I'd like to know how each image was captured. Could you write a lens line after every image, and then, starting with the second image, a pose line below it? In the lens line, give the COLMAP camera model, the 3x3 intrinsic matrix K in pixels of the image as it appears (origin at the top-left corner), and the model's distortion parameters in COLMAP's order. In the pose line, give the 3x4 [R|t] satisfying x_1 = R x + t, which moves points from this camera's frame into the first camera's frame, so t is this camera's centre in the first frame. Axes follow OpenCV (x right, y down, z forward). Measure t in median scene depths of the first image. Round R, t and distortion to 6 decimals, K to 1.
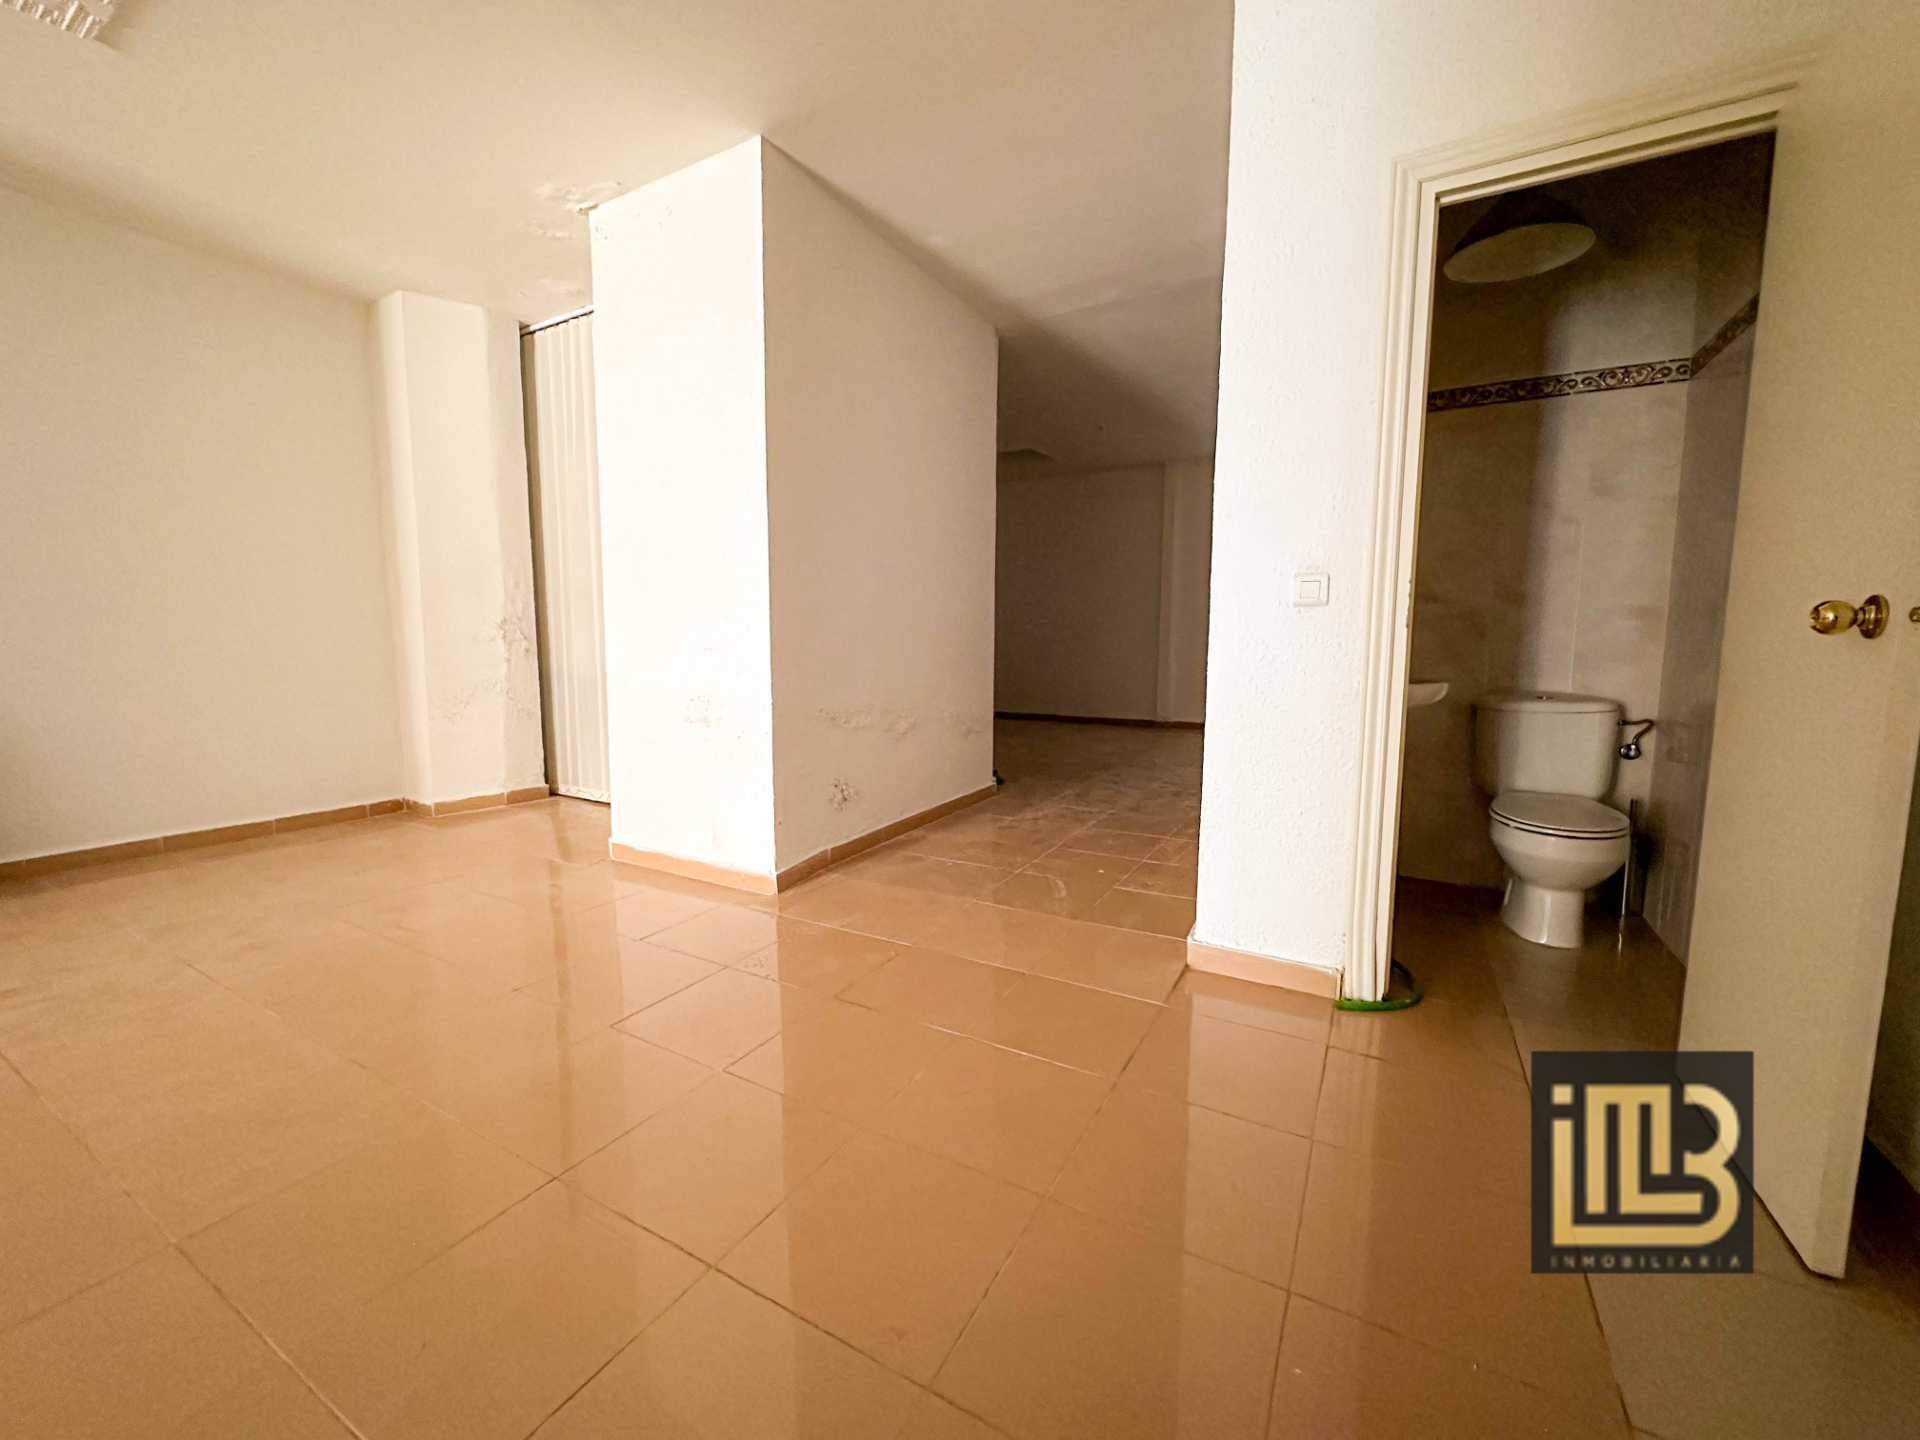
lens RADIAL K [[766.1, 0, 960.0], [0, 766.1, 720.0], [0, 0, 1]] dist [-0.004841, 0.000639]
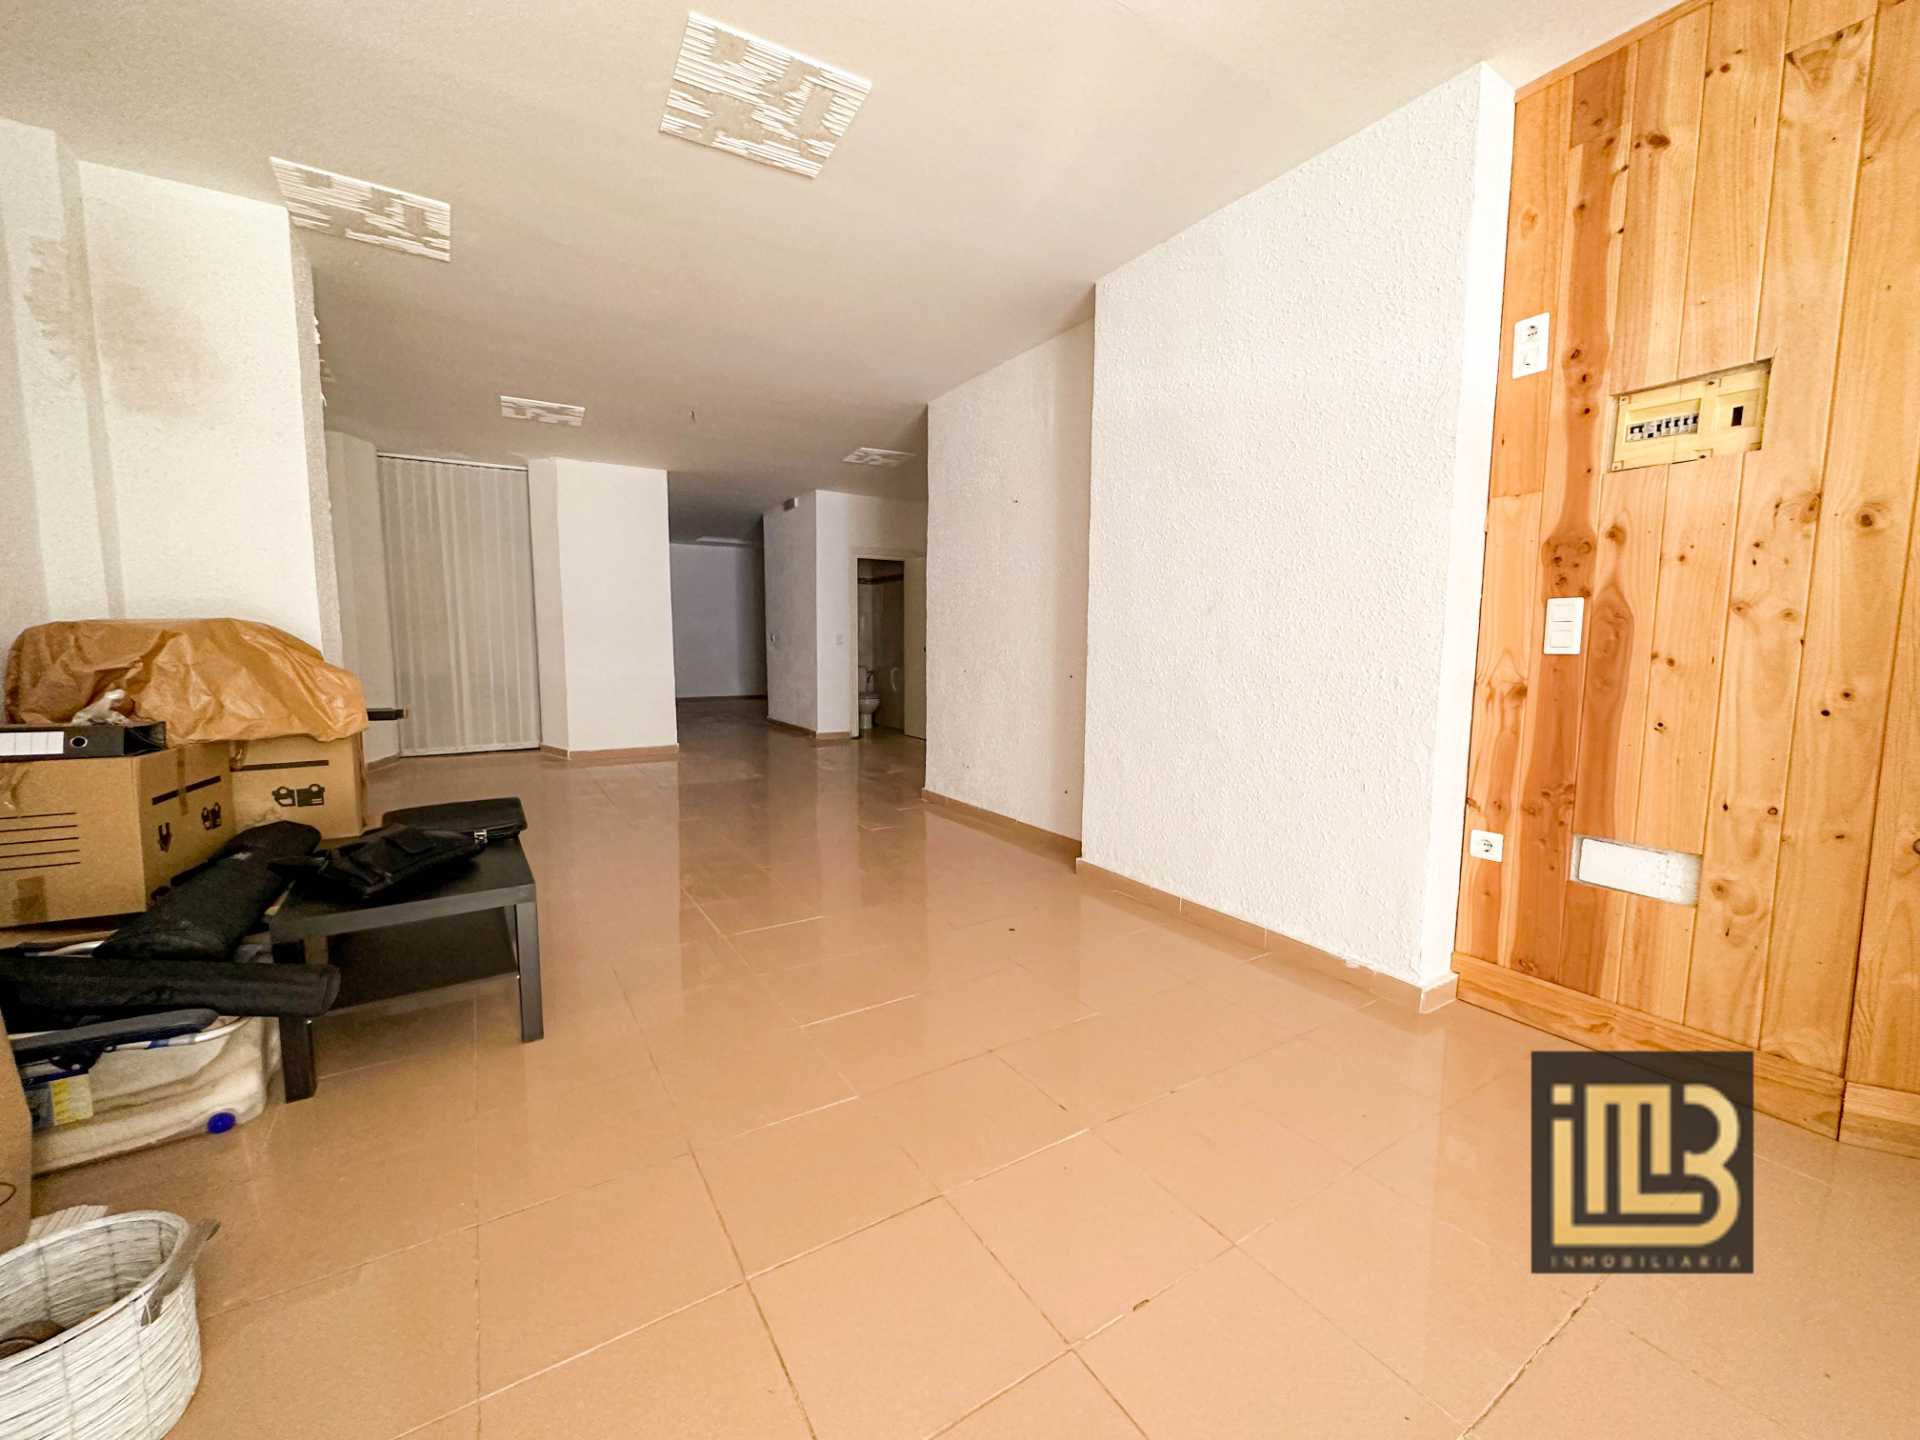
lens RADIAL K [[766.1, 0, 960.0], [0, 766.1, 720.0], [0, 0, 1]] dist [-0.004841, 0.000639]
pose [[0.472255, -0.087949, 0.877063, -2.889699], [0.089542, 0.994649, 0.051527, 0.109143], [-0.876902, 0.054200, 0.477604, -1.530337]]
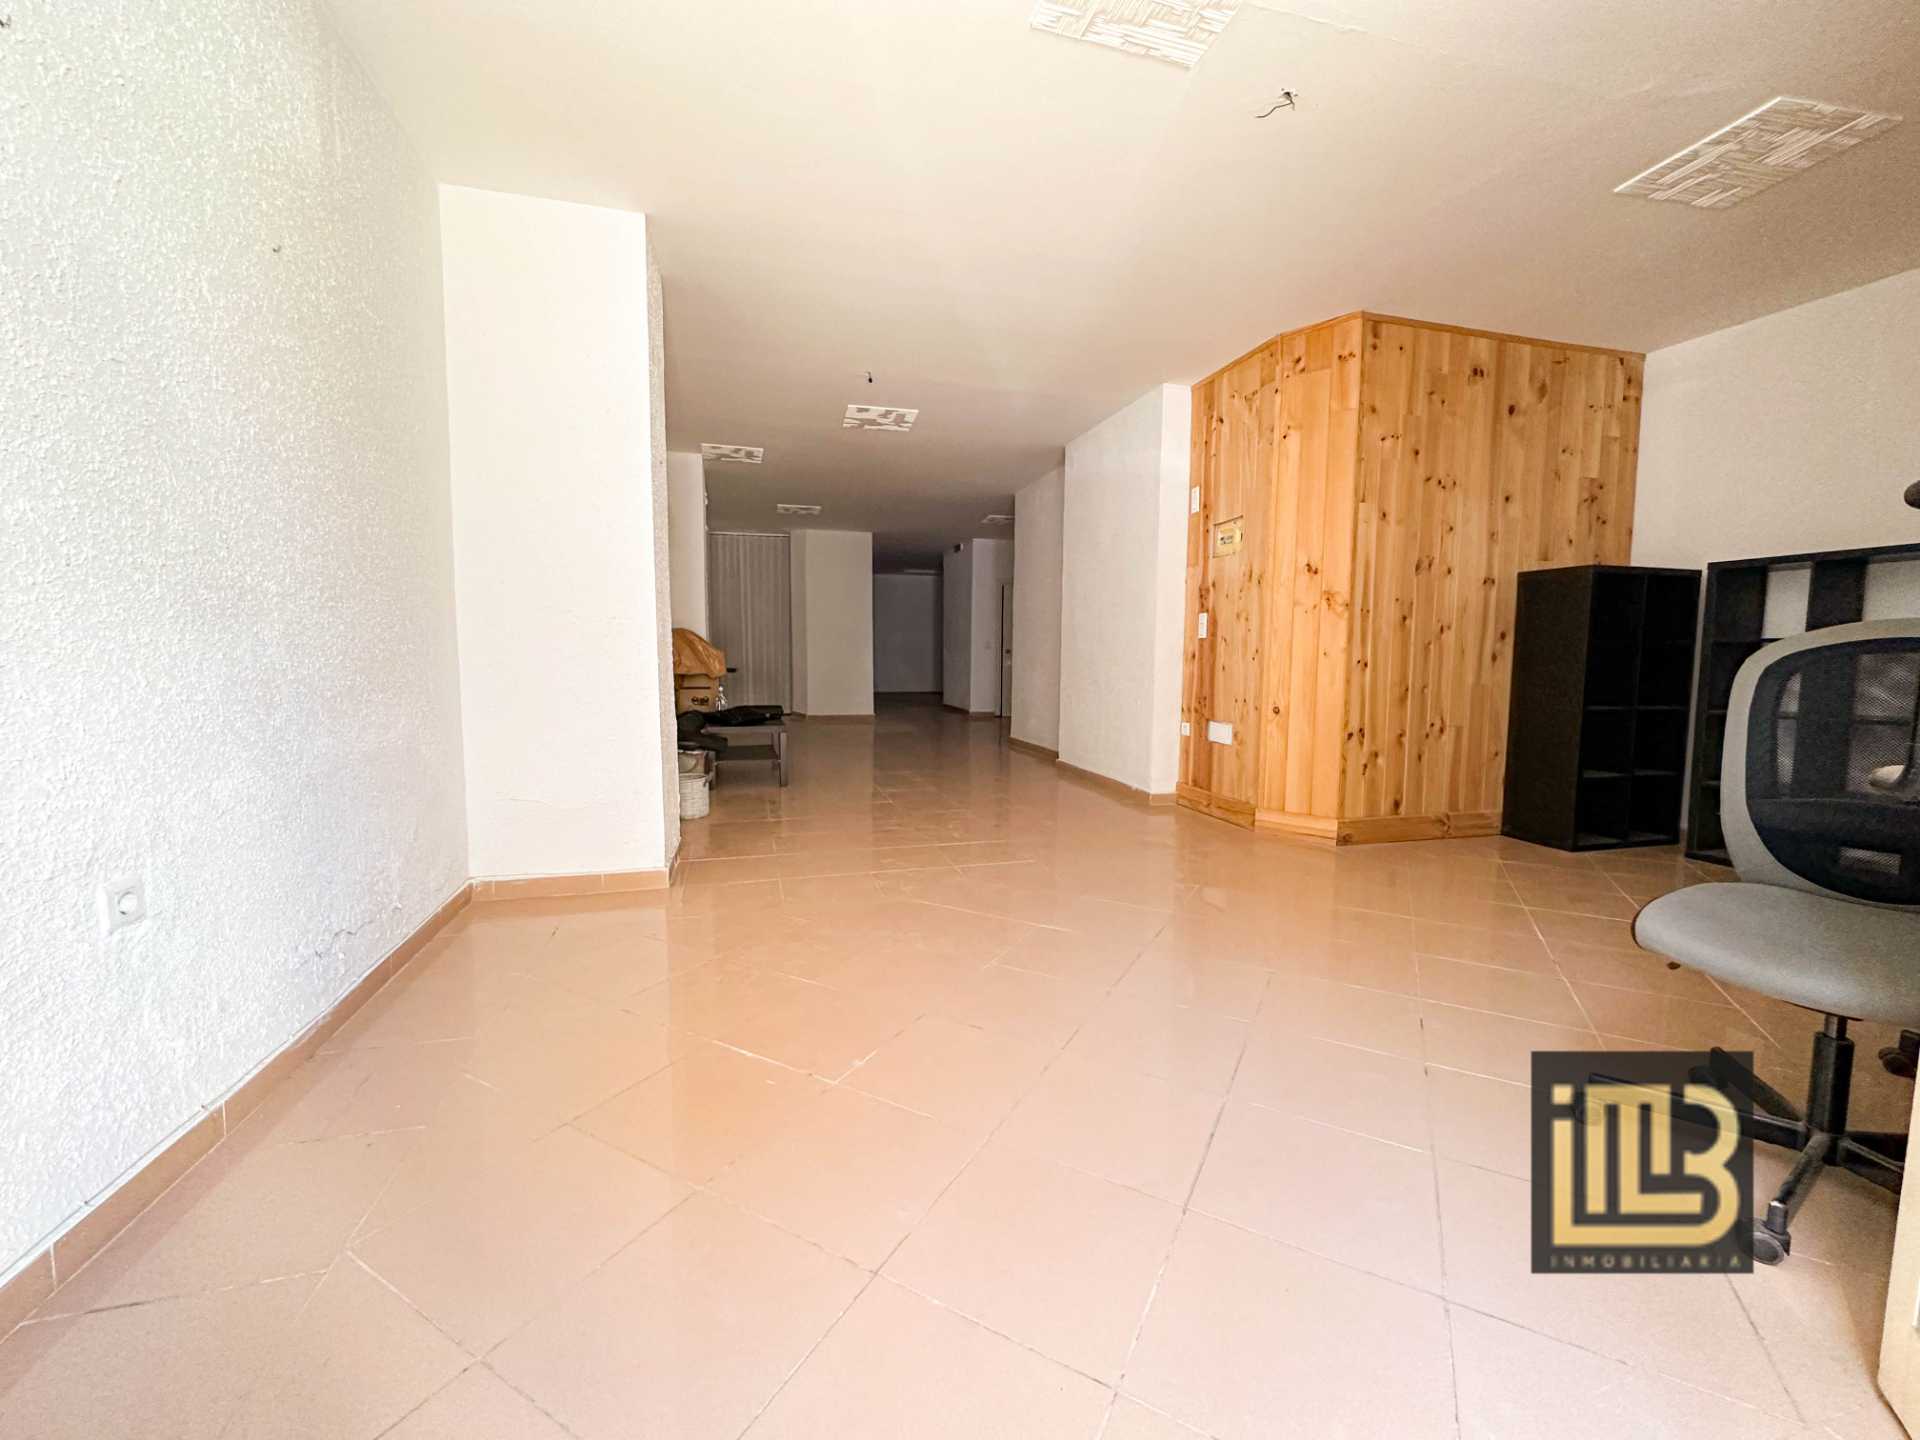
lens RADIAL K [[766.1, 0, 960.0], [0, 766.1, 720.0], [0, 0, 1]] dist [-0.004841, 0.000639]
pose [[0.704232, -0.056107, 0.707750, -3.768945], [0.069726, 0.997519, 0.009699, 0.323364], [-0.706538, 0.042518, 0.706397, -2.887229]]
